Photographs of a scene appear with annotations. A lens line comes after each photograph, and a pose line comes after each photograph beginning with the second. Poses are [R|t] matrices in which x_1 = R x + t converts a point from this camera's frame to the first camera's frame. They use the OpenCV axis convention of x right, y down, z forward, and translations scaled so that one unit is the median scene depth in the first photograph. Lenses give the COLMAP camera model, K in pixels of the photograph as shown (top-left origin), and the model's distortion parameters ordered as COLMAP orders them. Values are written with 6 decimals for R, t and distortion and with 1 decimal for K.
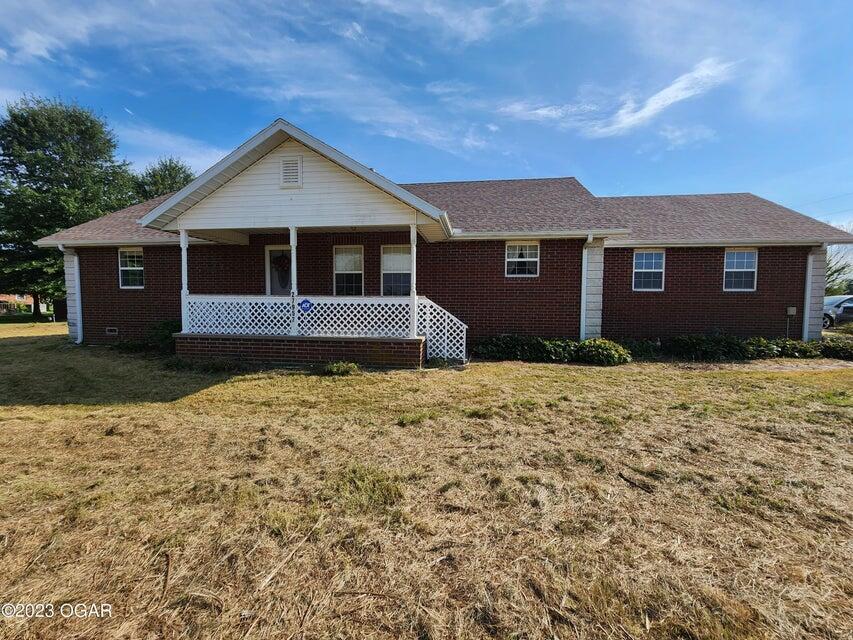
lens RADIAL K [[354.4, 0, 424.1], [0, 354.4, 309.4], [0, 0, 1]] dist [-0.000010, -0.001618]
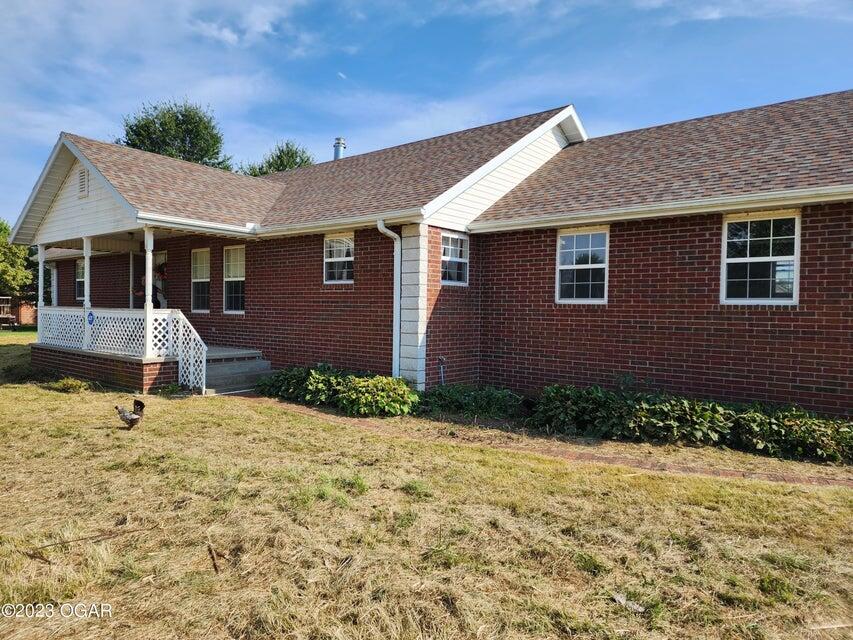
lens RADIAL K [[571.6, 0, 406.5], [0, 571.6, 311.2], [0, 0, 1]] dist [0.079379, -0.071527]
pose [[0.842661, 0.009718, -0.538357, 1.042247], [-0.027175, 0.999331, -0.024497, -0.013268], [0.537759, 0.035272, 0.842360, 0.122956]]
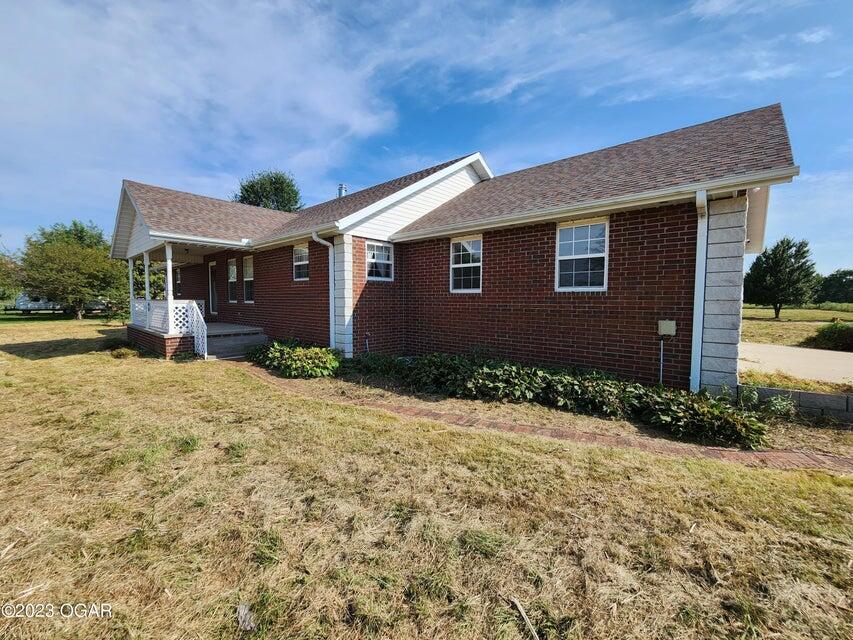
lens RADIAL K [[354.4, 0, 423.9], [0, 354.4, 313.3], [0, 0, 1]] dist [-0.000010, -0.001618]
pose [[0.826481, 0.021035, -0.562572, 1.154860], [-0.017216, 0.999779, 0.012089, -0.018981], [0.562702, -0.000306, 0.826660, 0.395645]]
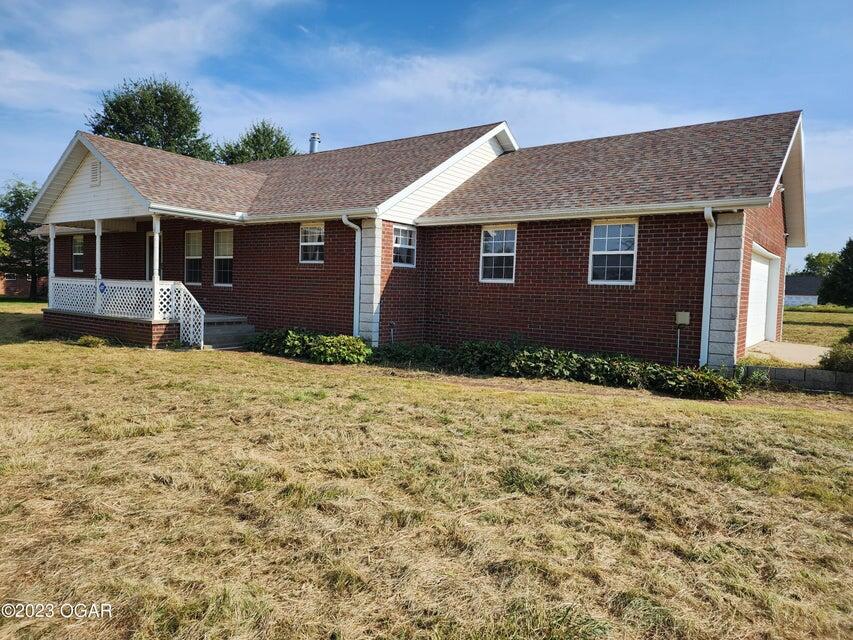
lens RADIAL K [[571.6, 0, 421.7], [0, 571.6, 312.6], [0, 0, 1]] dist [0.079379, -0.071527]
pose [[0.875851, 0.042719, -0.480687, 1.254140], [-0.042213, 0.999038, 0.011870, 0.002750], [0.480731, 0.009895, 0.876812, -0.121298]]
